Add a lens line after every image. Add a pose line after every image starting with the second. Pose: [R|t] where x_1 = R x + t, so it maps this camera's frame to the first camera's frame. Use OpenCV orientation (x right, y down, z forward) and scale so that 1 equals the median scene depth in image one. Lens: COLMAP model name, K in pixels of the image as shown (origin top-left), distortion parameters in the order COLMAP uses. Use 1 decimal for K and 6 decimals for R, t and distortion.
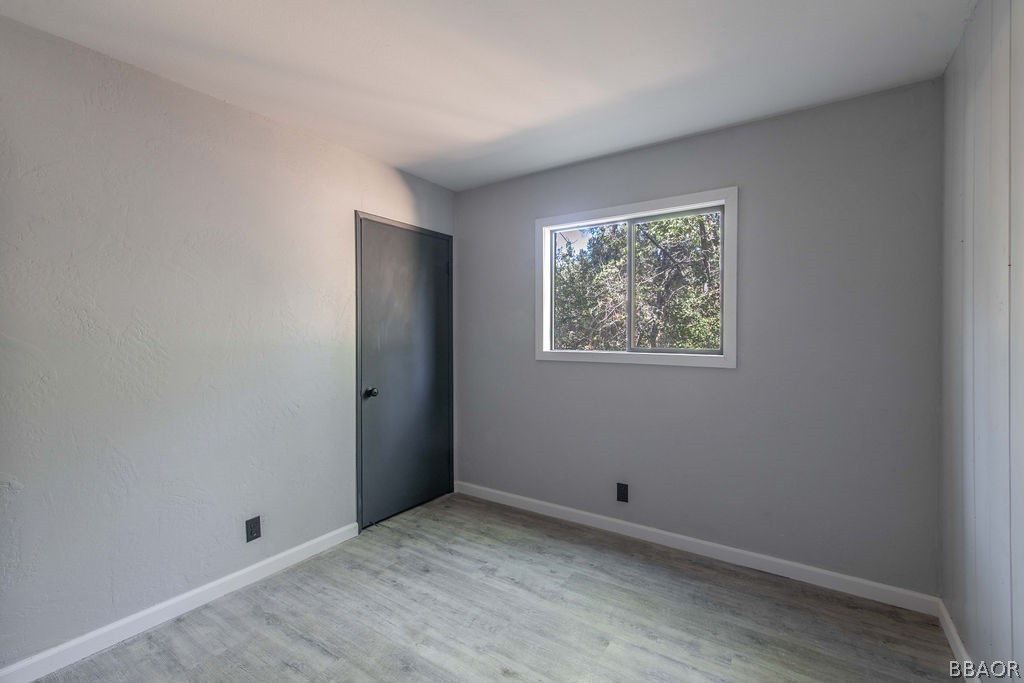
lens RADIAL K [[450.0, 0, 512.4], [0, 450.0, 338.6], [0, 0, 1]] dist [0.001944, -0.000388]
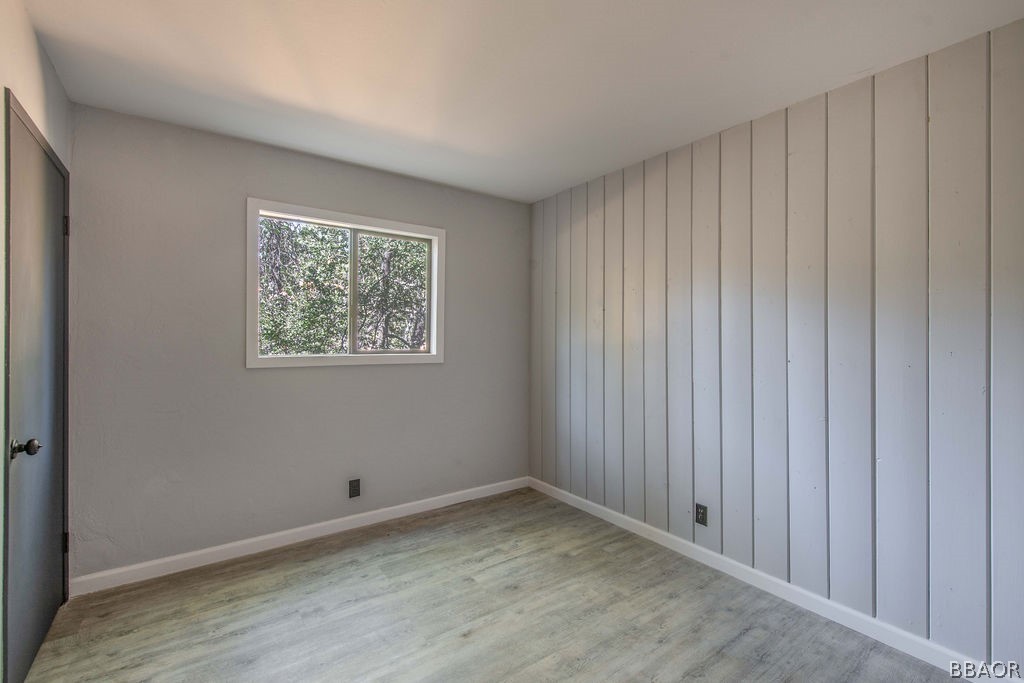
lens RADIAL K [[450.0, 0, 513.9], [0, 450.0, 338.8], [0, 0, 1]] dist [0.001944, -0.000388]
pose [[0.331292, 0.000156, 0.943528, -0.692113], [0.004086, 0.999990, -0.001600, -0.003726], [-0.943519, 0.004385, 0.331289, 0.333275]]
